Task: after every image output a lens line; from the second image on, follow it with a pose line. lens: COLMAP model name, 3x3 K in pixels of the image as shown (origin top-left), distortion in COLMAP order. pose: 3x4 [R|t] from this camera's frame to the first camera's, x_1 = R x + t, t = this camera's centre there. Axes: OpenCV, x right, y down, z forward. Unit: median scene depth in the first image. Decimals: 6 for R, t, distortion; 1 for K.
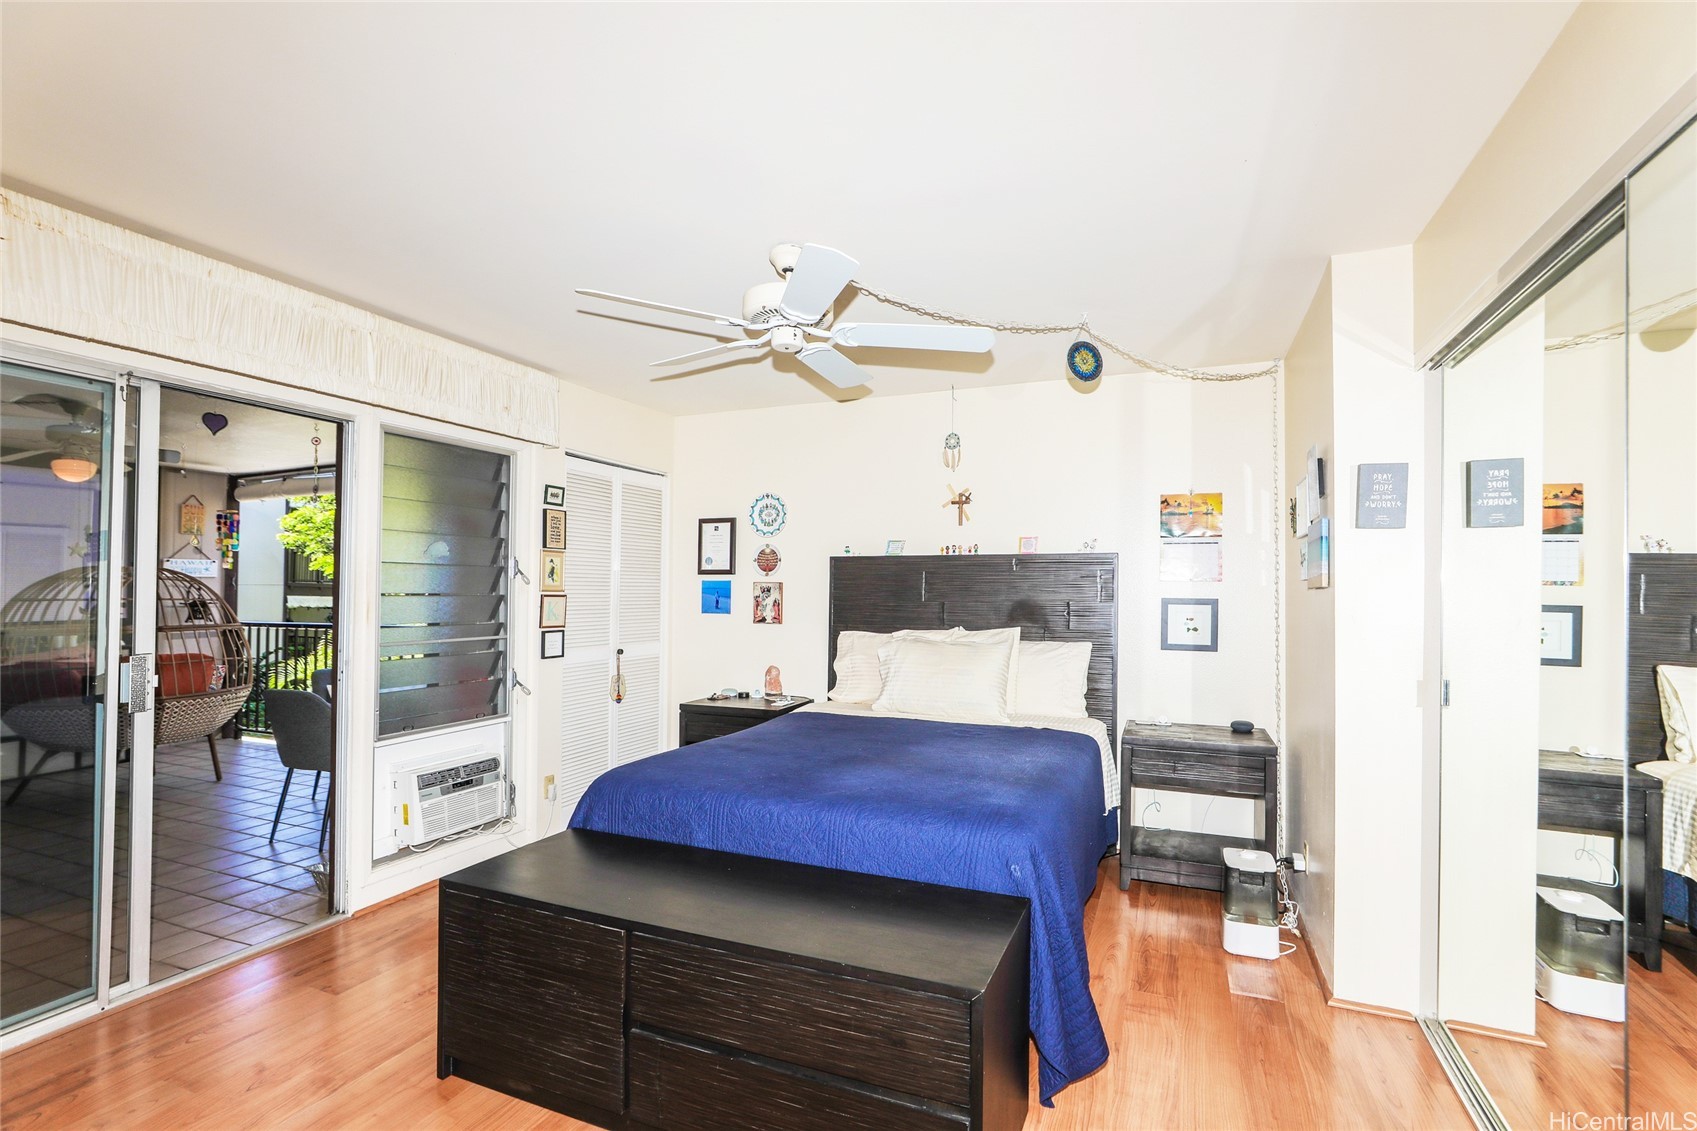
lens RADIAL K [[773.9, 0, 857.8], [0, 773.9, 573.2], [0, 0, 1]] dist [-0.036497, 0.011054]
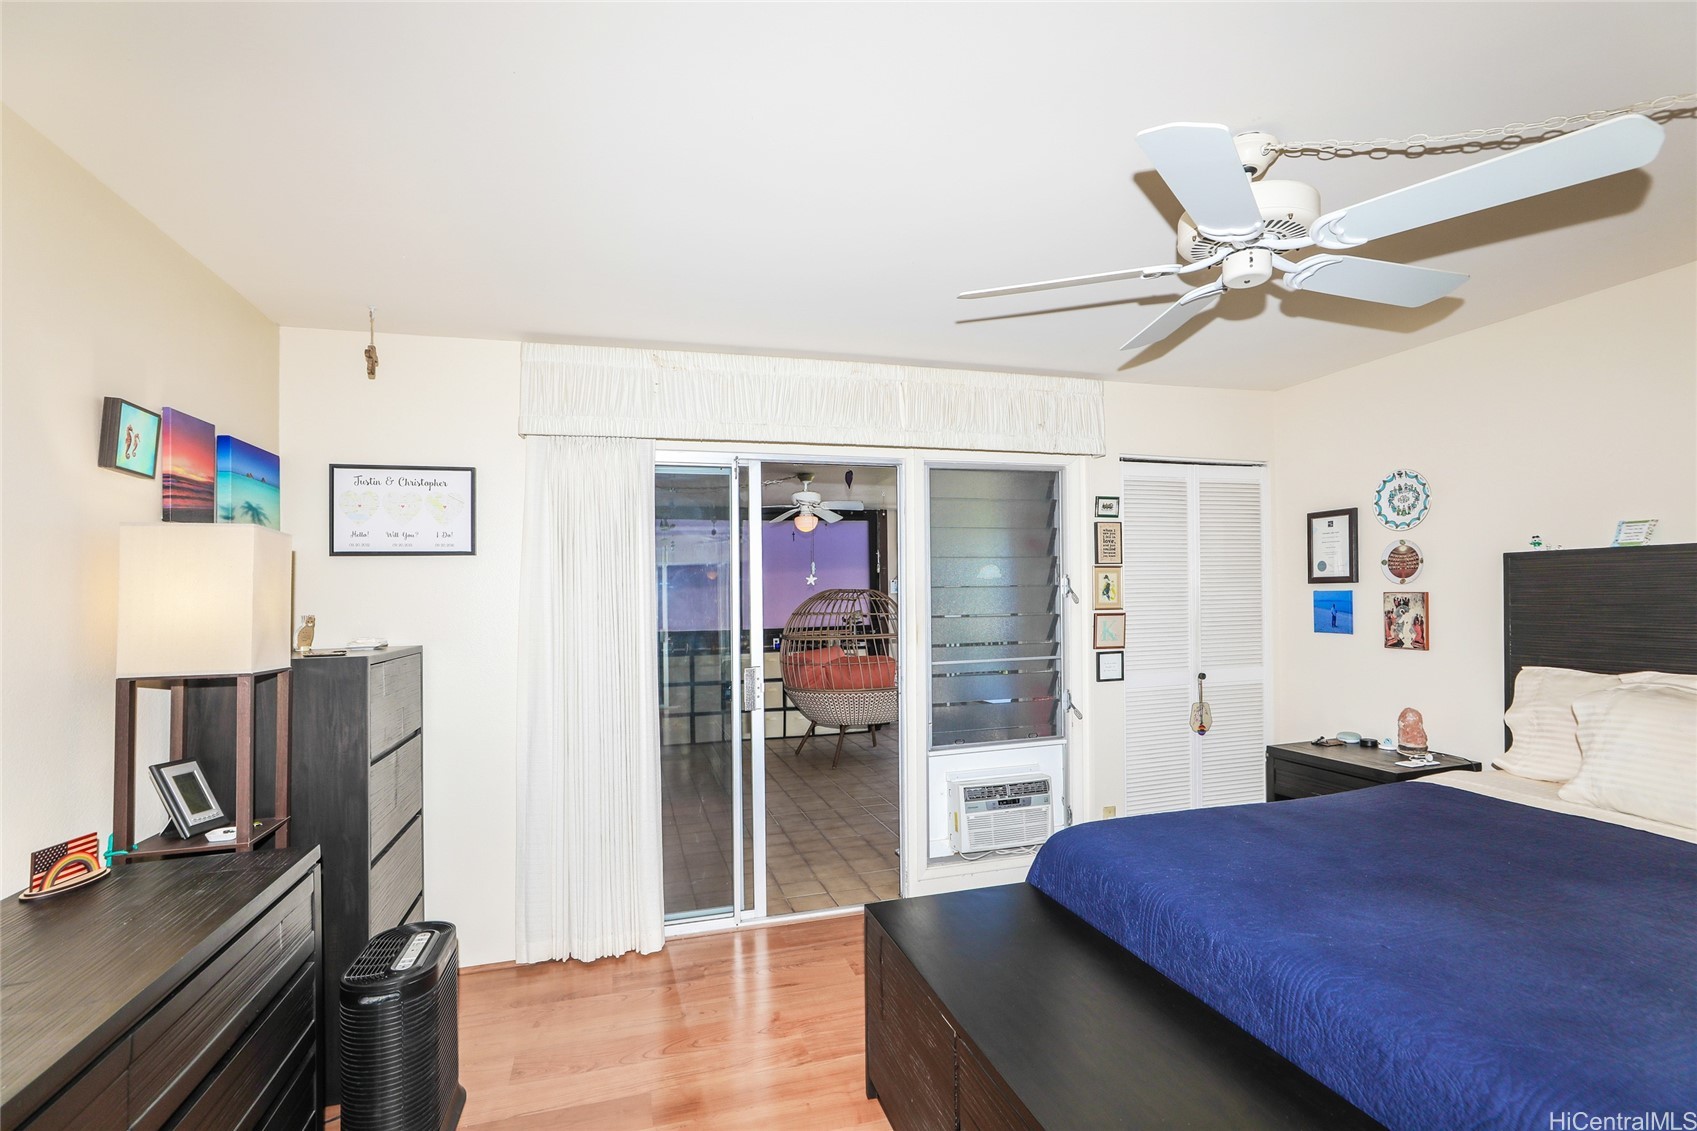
lens RADIAL K [[773.9, 0, 857.8], [0, 773.9, 573.2], [0, 0, 1]] dist [-0.036497, 0.011054]
pose [[0.630346, -0.037288, -0.775419, 0.139050], [0.037420, 0.999144, -0.017626, -0.015371], [0.775412, -0.017906, 0.631201, 0.174165]]
